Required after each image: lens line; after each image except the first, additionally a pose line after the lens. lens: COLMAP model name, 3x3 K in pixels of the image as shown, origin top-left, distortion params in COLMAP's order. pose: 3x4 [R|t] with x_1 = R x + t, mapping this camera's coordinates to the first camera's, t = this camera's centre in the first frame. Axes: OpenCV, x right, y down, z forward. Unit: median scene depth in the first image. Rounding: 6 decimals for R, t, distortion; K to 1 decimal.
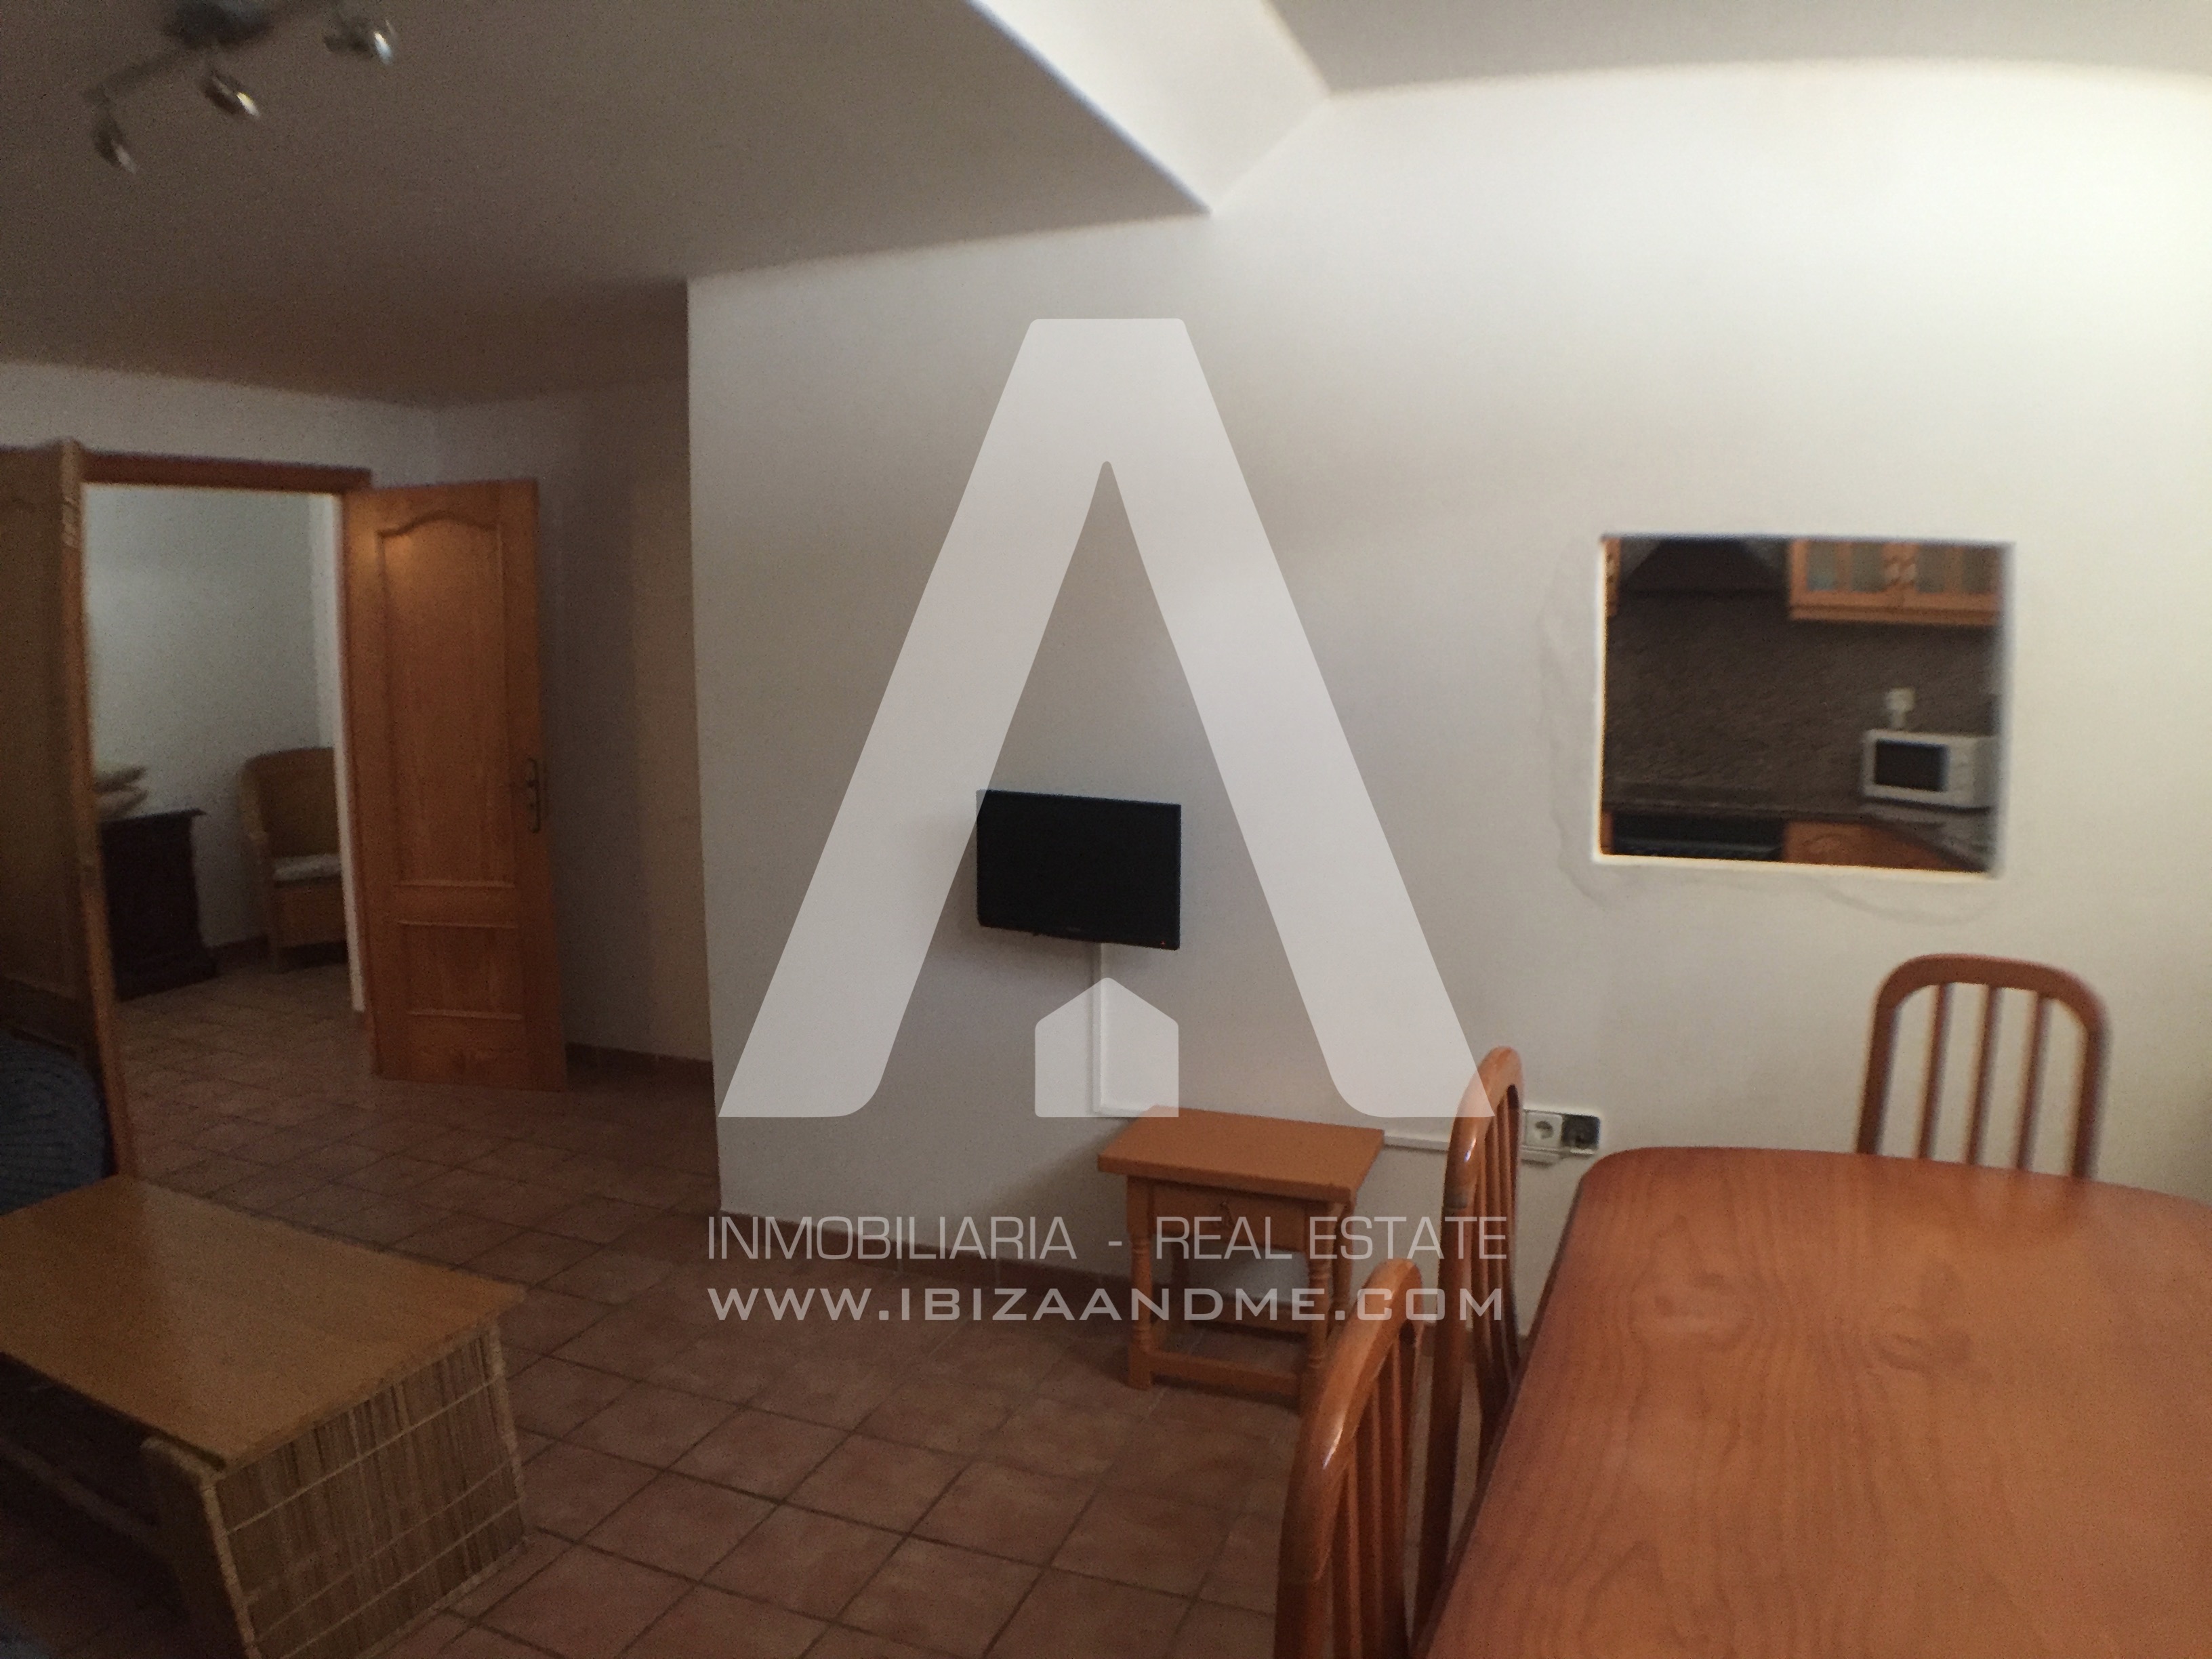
lens RADIAL K [[1470.5, 0, 1164.0], [0, 1470.5, 794.1], [0, 0, 1]] dist [-0.179009, 0.018127]
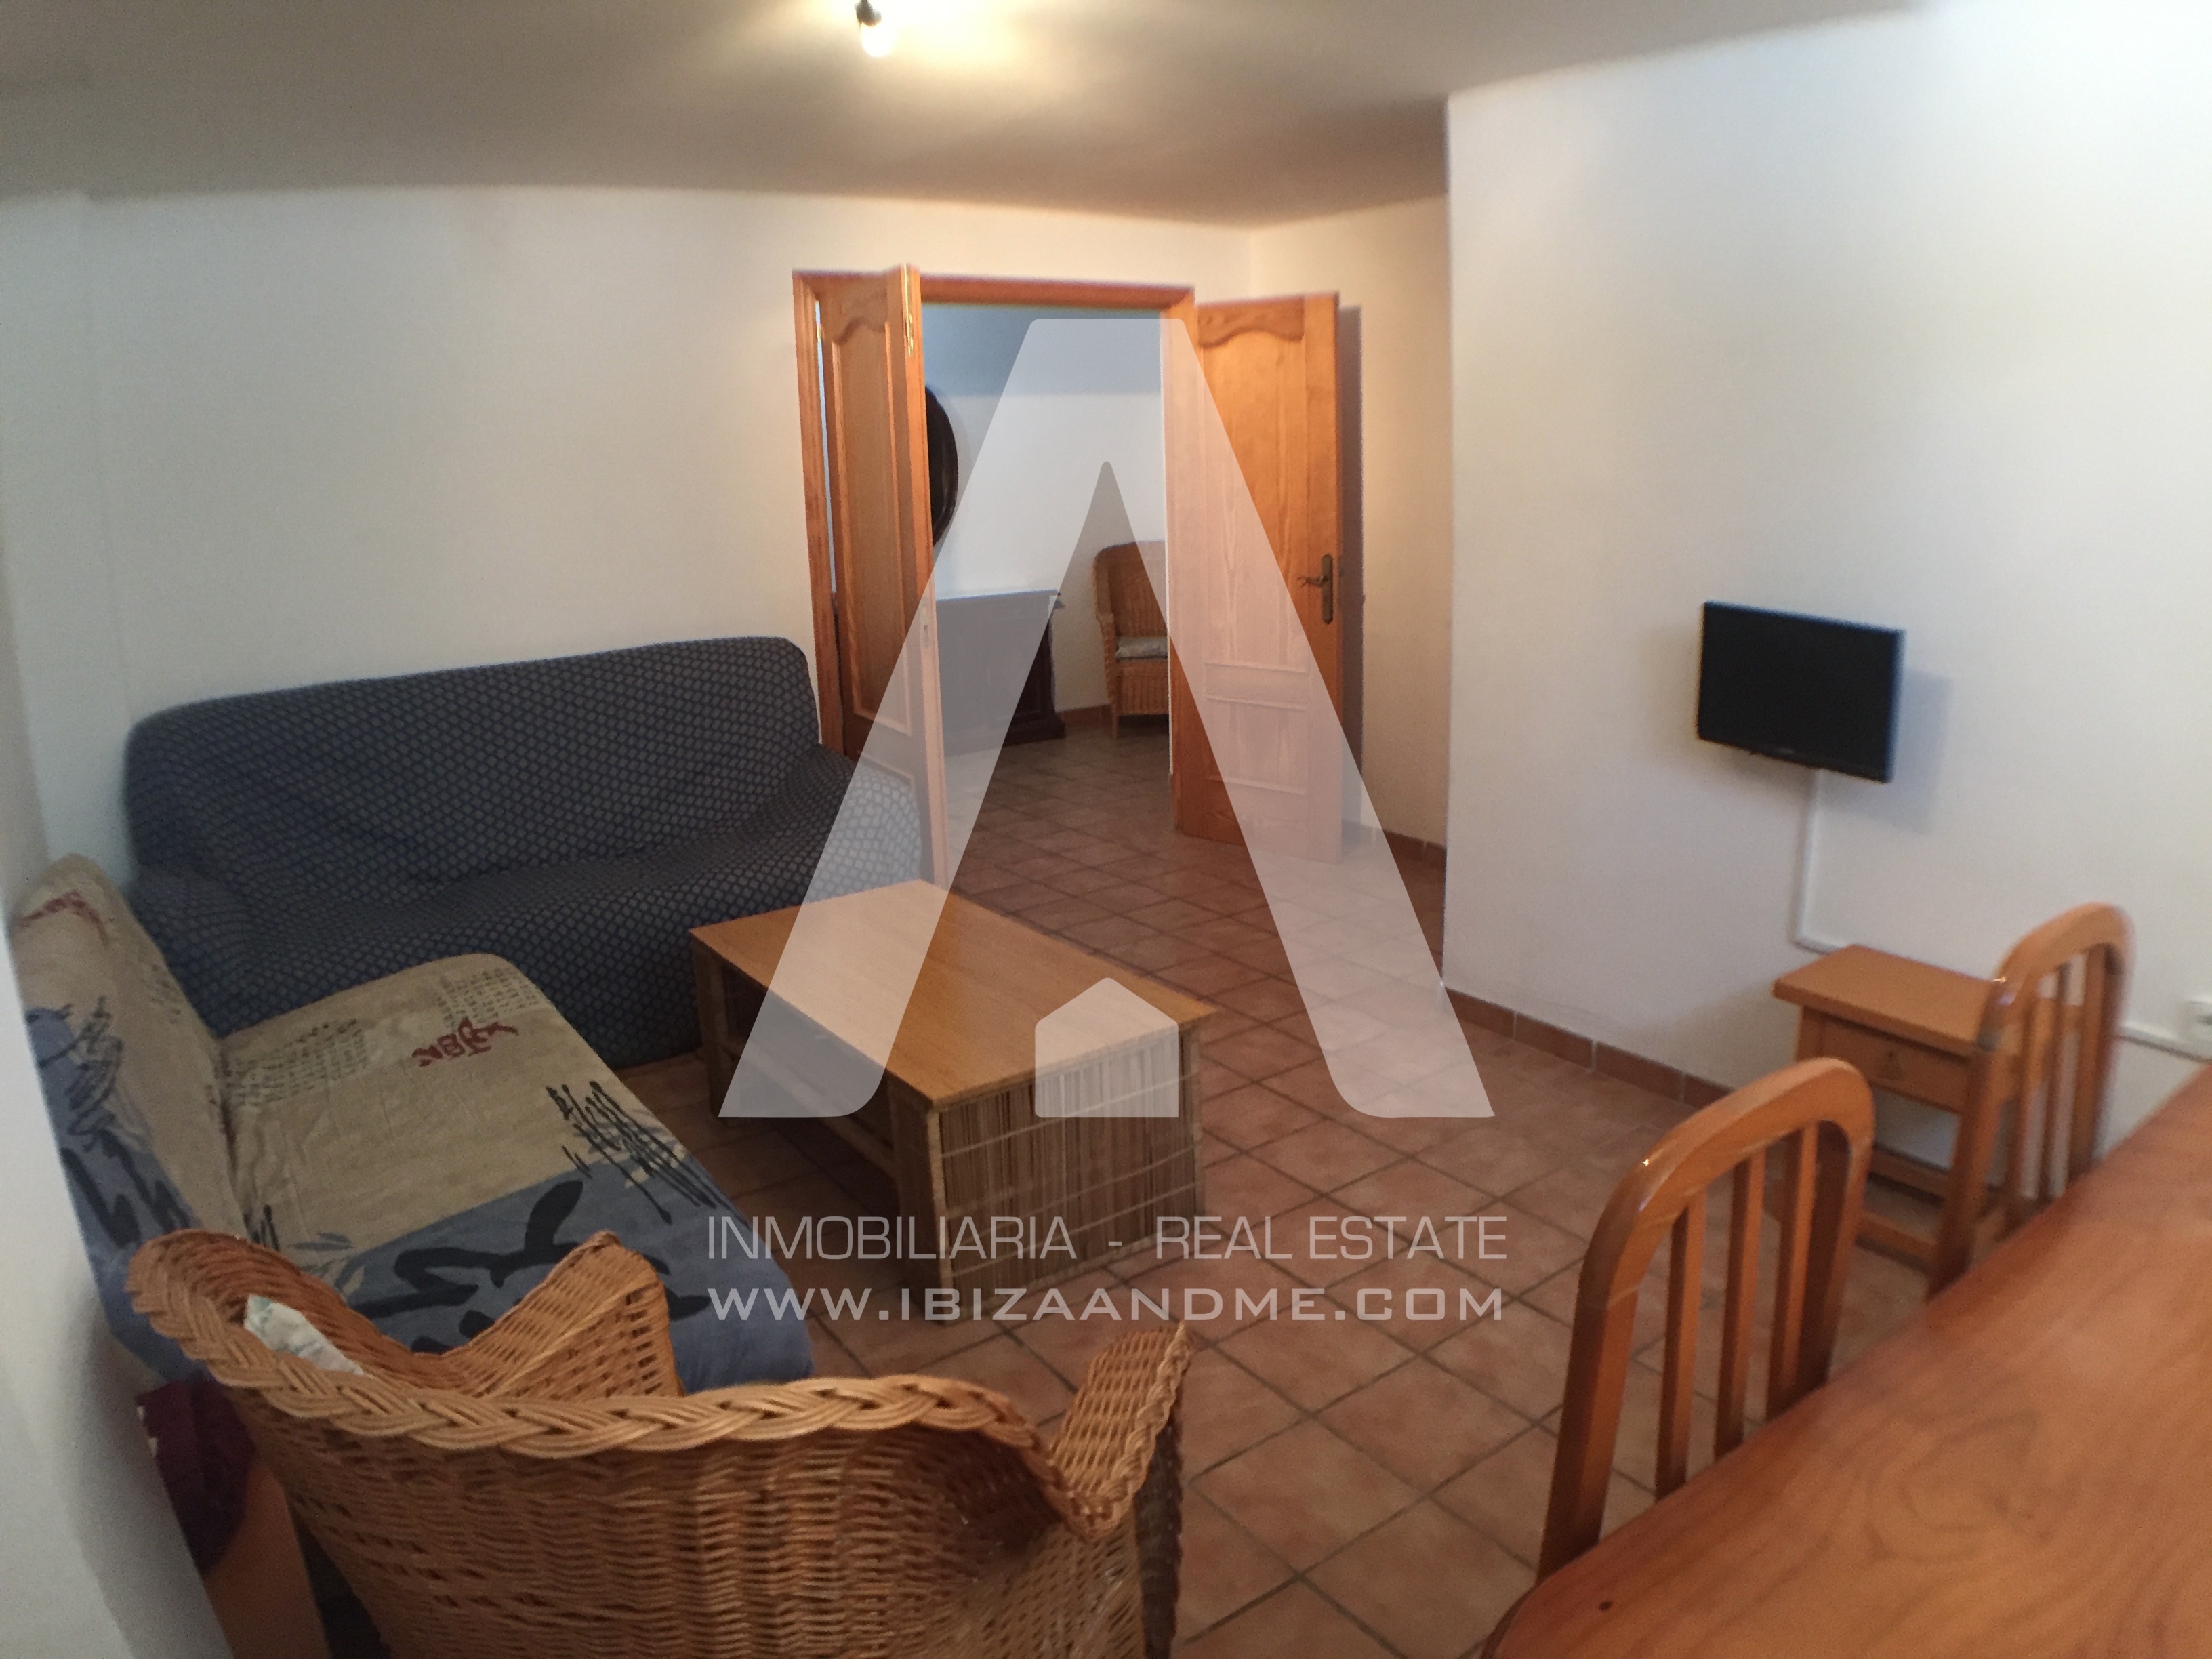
lens RADIAL K [[1470.5, 0, 1132.5], [0, 1470.5, 791.7], [0, 0, 1]] dist [-0.179009, 0.018127]
pose [[0.825112, 0.119451, -0.552197, 0.103343], [-0.050409, 0.989060, 0.138630, 0.010570], [0.562716, -0.086549, 0.822107, -0.020508]]
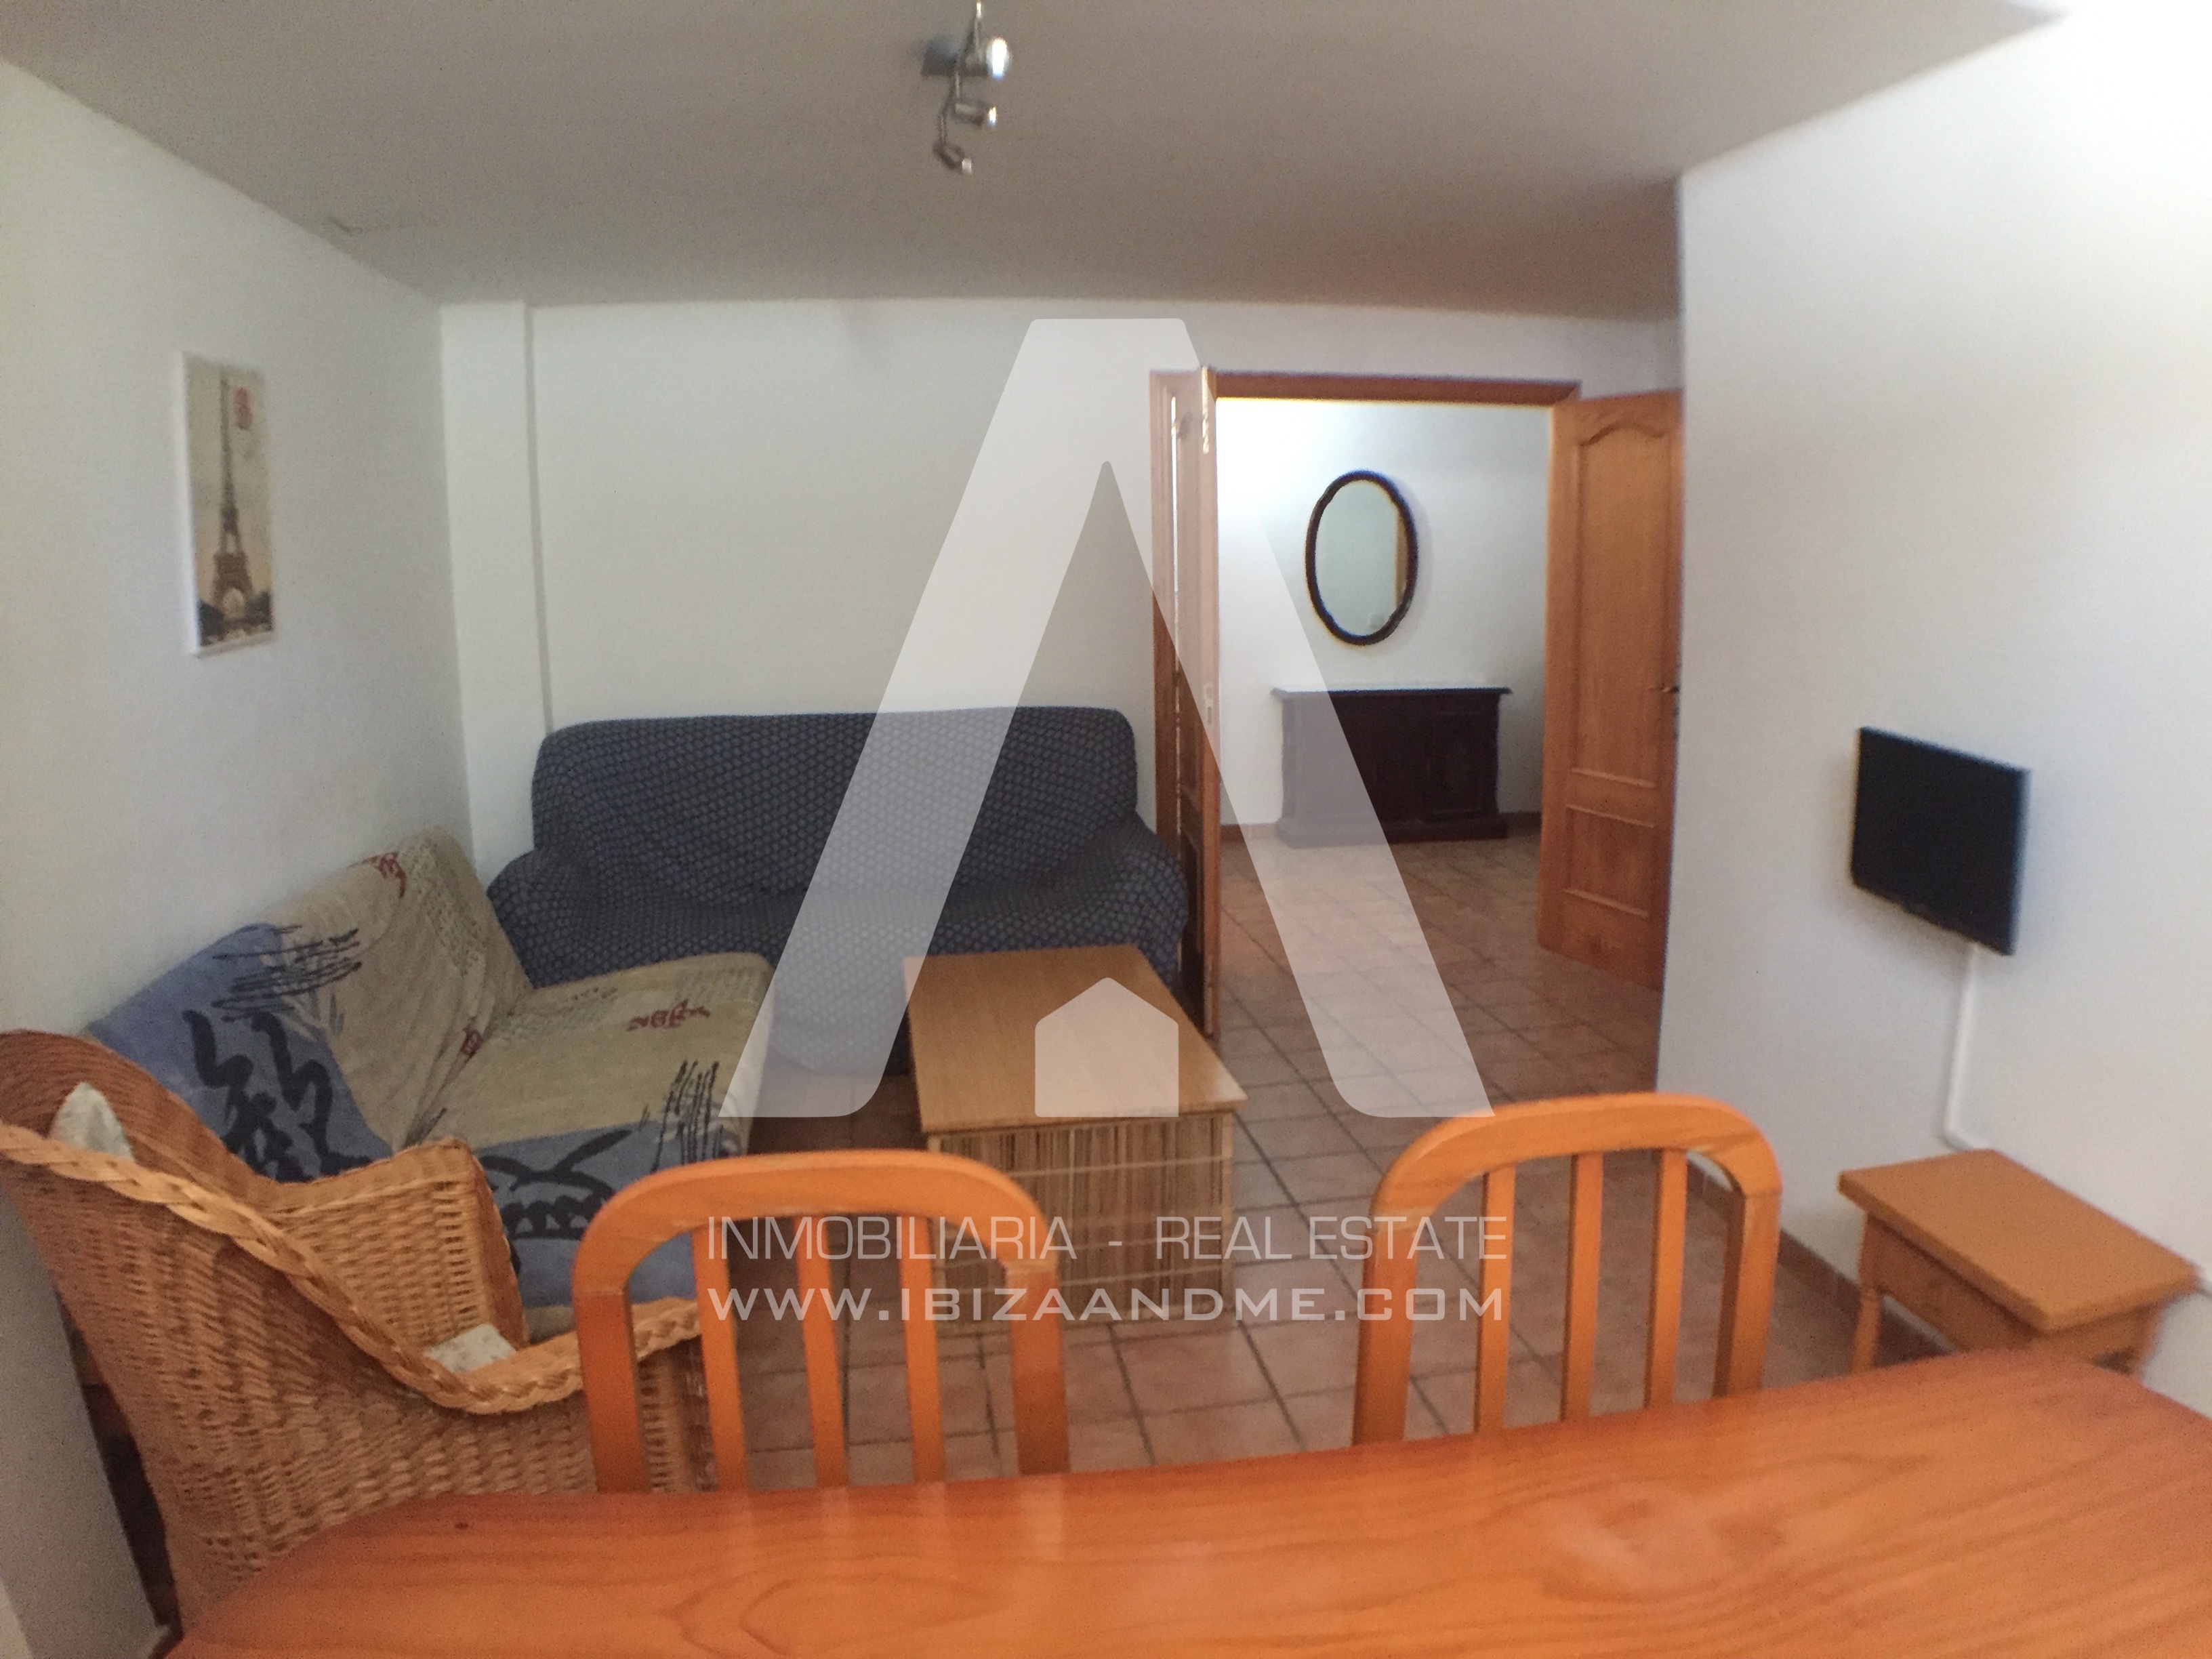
lens RADIAL K [[1470.5, 0, 1122.4], [0, 1470.5, 790.4], [0, 0, 1]] dist [-0.179009, 0.018127]
pose [[0.489001, 0.145294, -0.860097, 0.388708], [-0.098886, 0.988907, 0.110833, -0.015072], [0.866660, 0.030854, 0.497944, 0.232648]]
